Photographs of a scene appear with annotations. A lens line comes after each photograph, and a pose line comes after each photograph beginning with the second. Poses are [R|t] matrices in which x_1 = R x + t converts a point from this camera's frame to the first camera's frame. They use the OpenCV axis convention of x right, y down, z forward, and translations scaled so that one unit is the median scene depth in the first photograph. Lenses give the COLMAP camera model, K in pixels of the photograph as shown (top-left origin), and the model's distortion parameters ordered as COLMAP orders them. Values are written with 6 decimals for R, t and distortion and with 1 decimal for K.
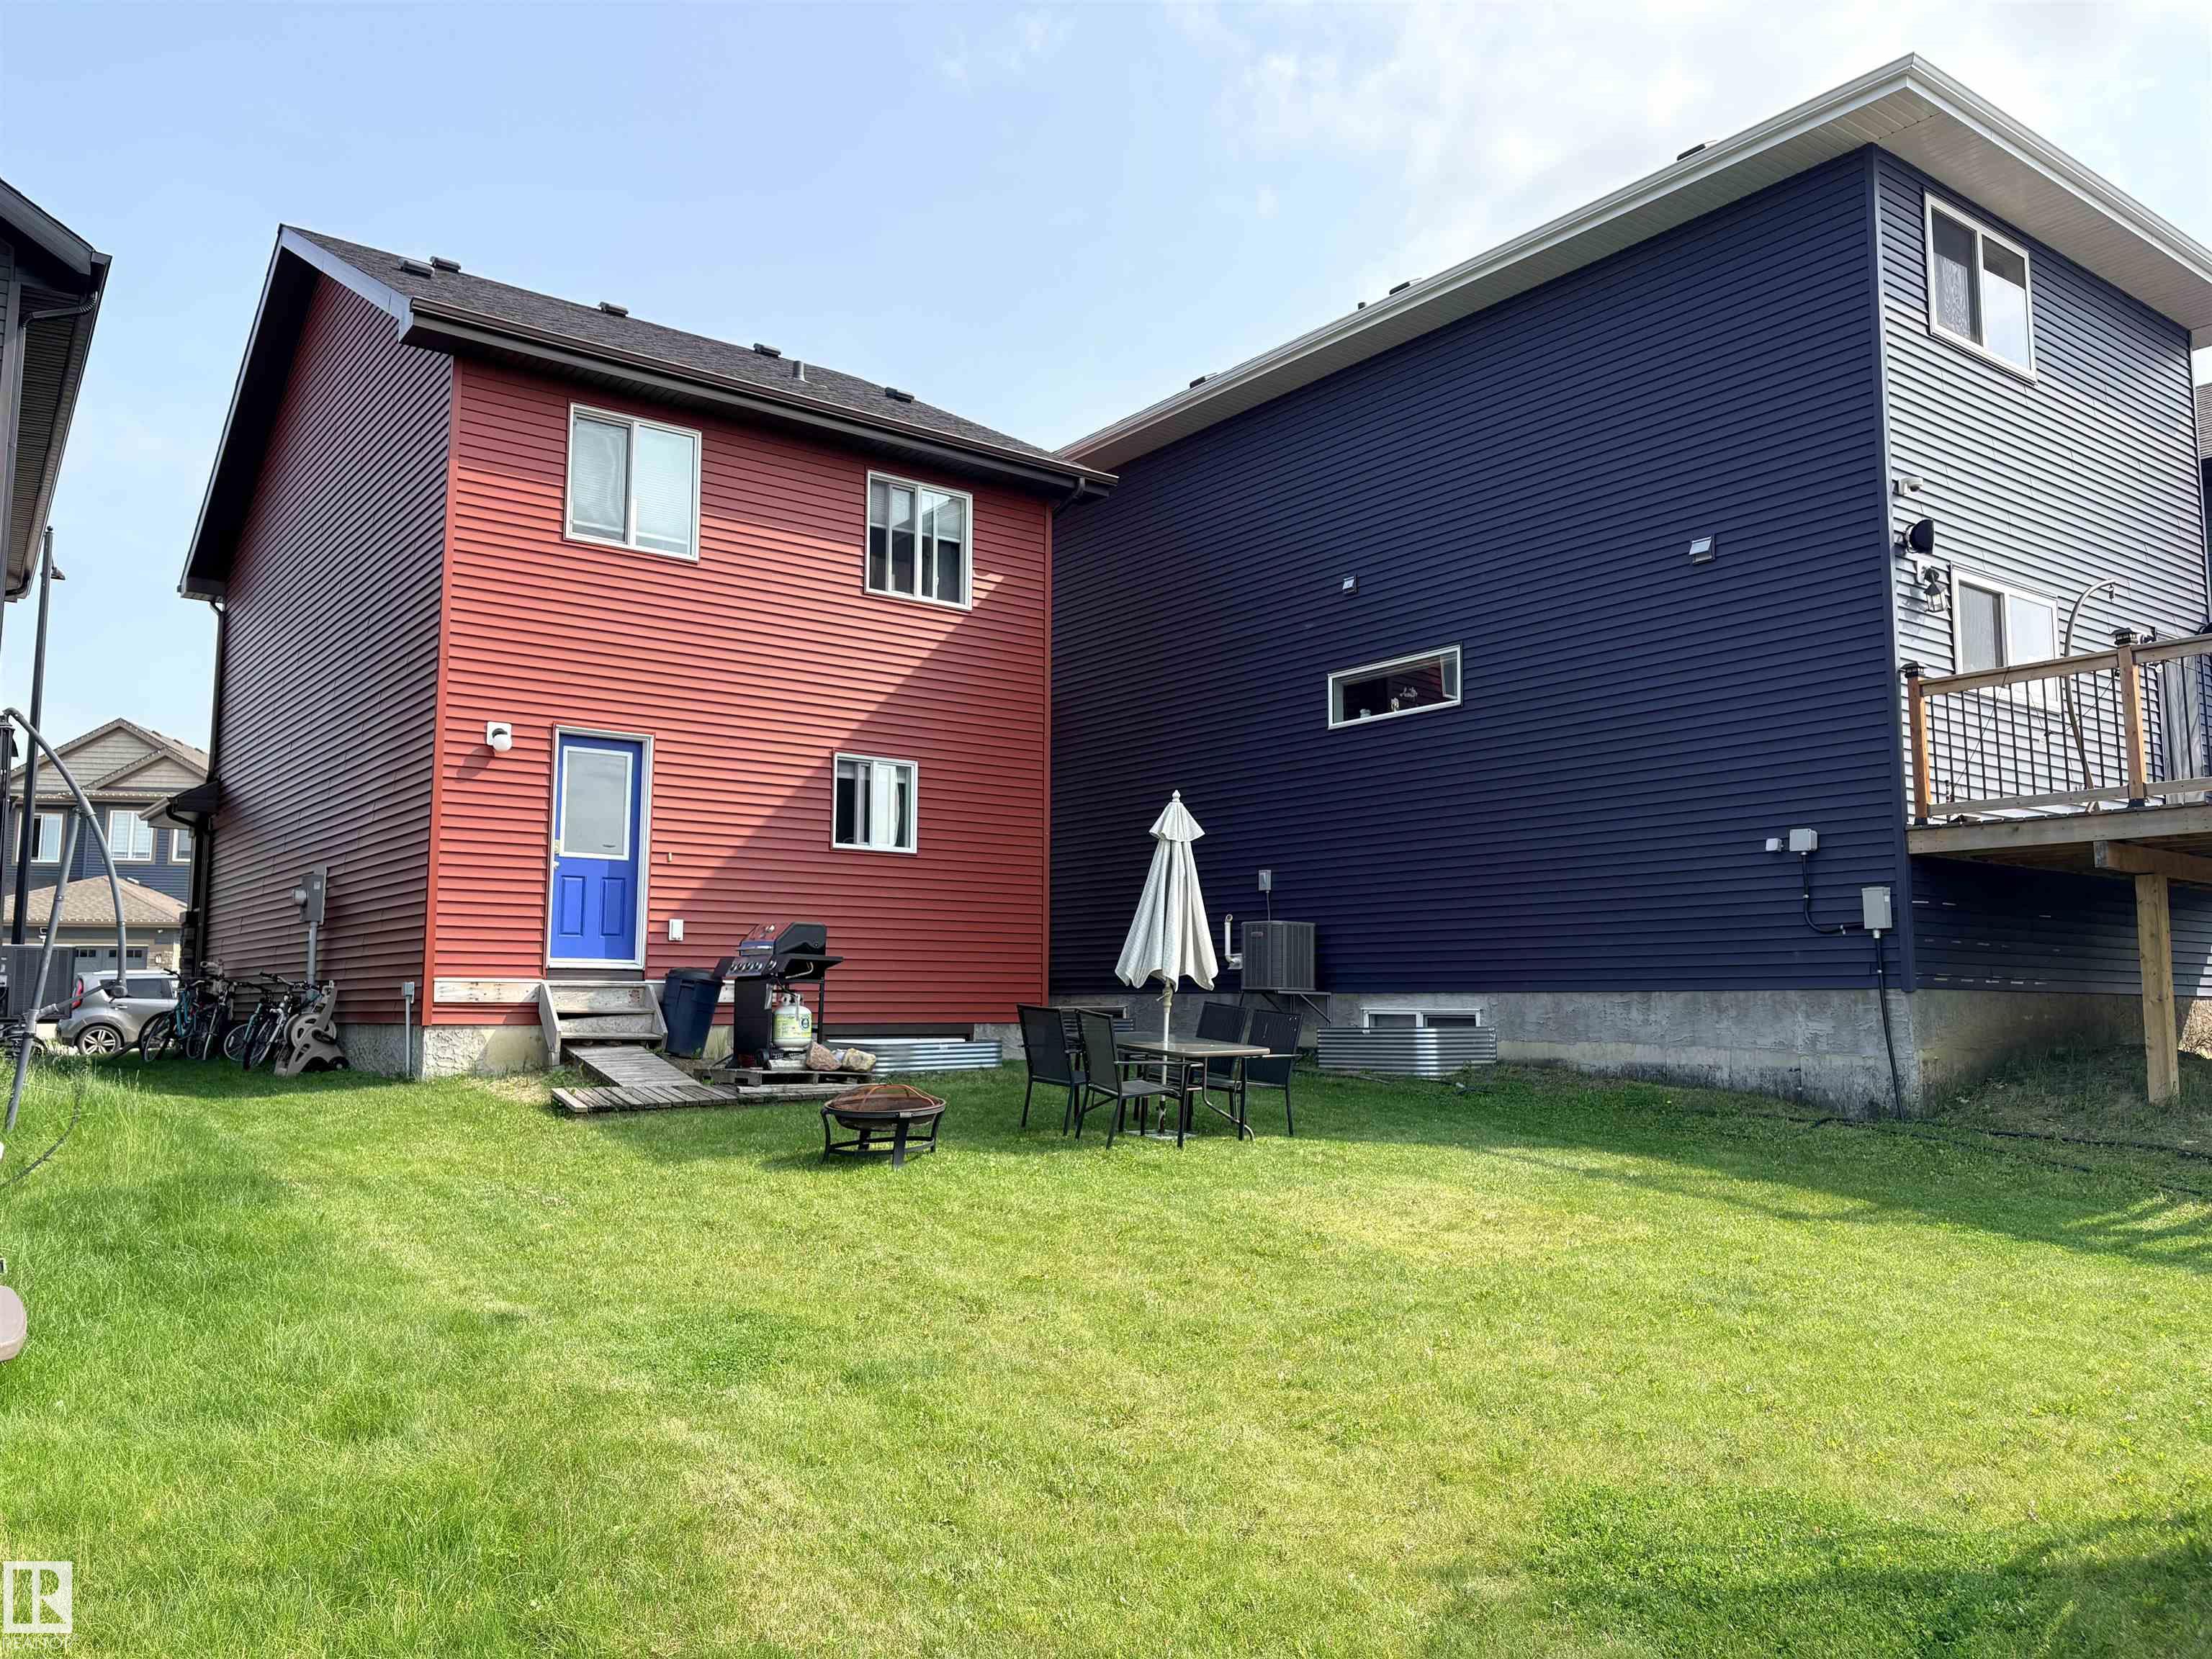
lens RADIAL K [[1655.6, 0, 1106.0], [0, 1655.6, 829.5], [0, 0, 1]] dist [0.101382, -0.253212]
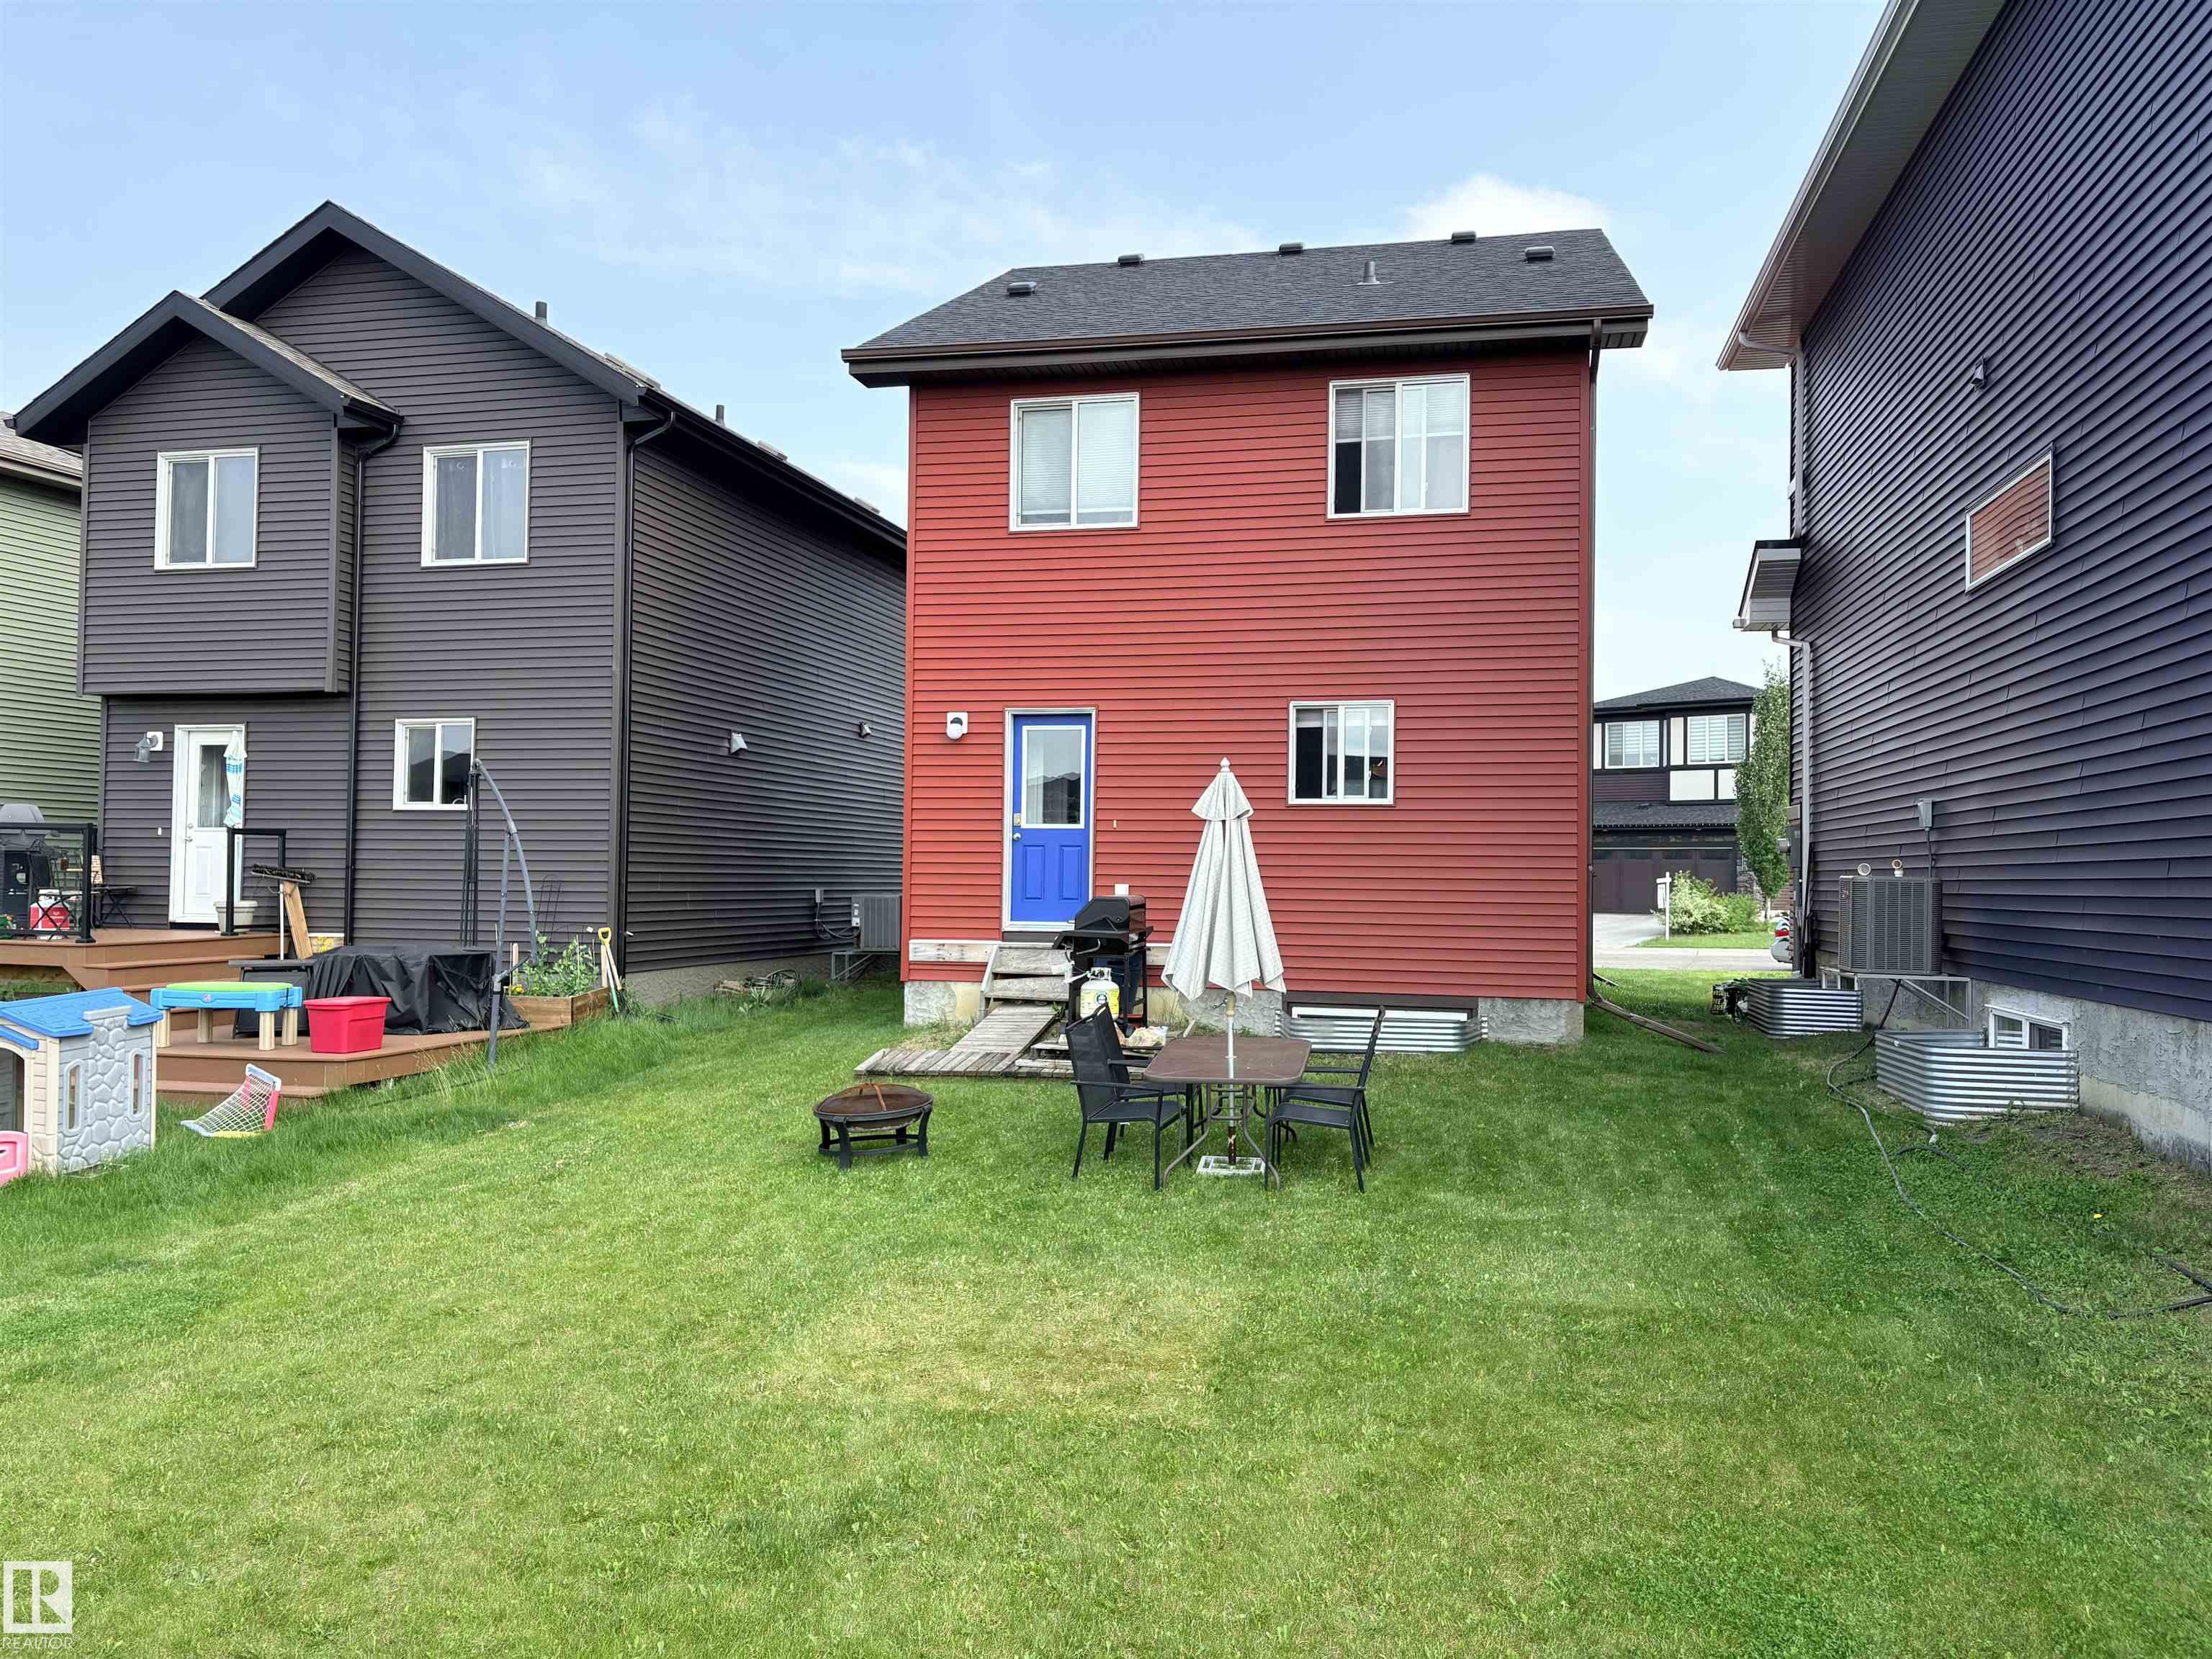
lens RADIAL K [[1655.6, 0, 1106.0], [0, 1655.6, 829.5], [0, 0, 1]] dist [0.101382, -0.253212]
pose [[0.637358, -0.017985, -0.770358, 0.531774], [0.074646, 0.996467, 0.038495, -0.020016], [0.766944, -0.082039, 0.636448, 0.351884]]
